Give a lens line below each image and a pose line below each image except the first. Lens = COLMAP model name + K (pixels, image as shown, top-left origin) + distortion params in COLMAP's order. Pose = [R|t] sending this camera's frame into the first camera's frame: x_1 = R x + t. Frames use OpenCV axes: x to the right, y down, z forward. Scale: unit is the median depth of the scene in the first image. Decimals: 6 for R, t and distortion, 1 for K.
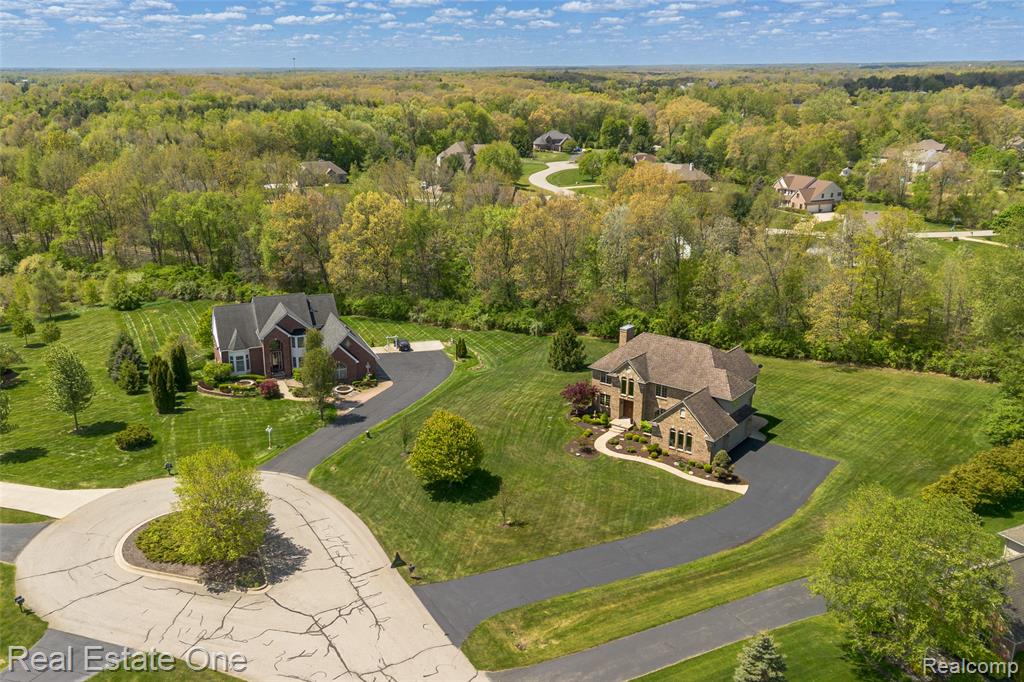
lens RADIAL K [[896.6, 0, 450.6], [0, 896.6, 339.7], [0, 0, 1]] dist [0.077982, -0.068576]
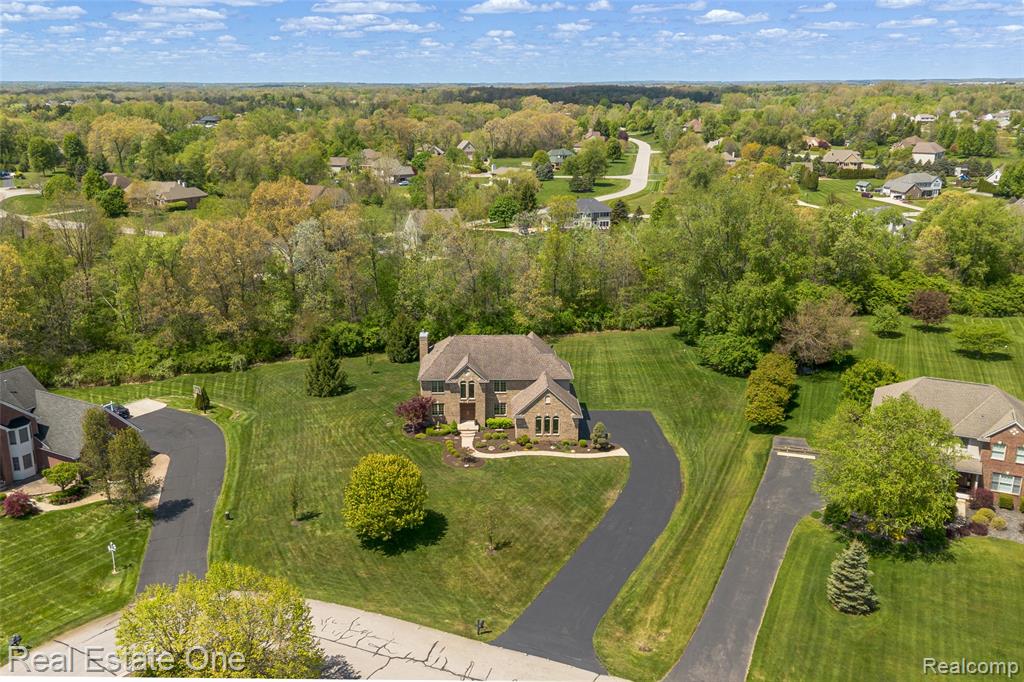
lens RADIAL K [[896.6, 0, 496.1], [0, 896.6, 308.2], [0, 0, 1]] dist [0.077982, -0.068576]
pose [[0.759207, -0.155897, 0.631902, -0.399351], [0.187443, 0.982127, 0.017095, -0.048732], [-0.623273, 0.105467, 0.774860, 0.188208]]
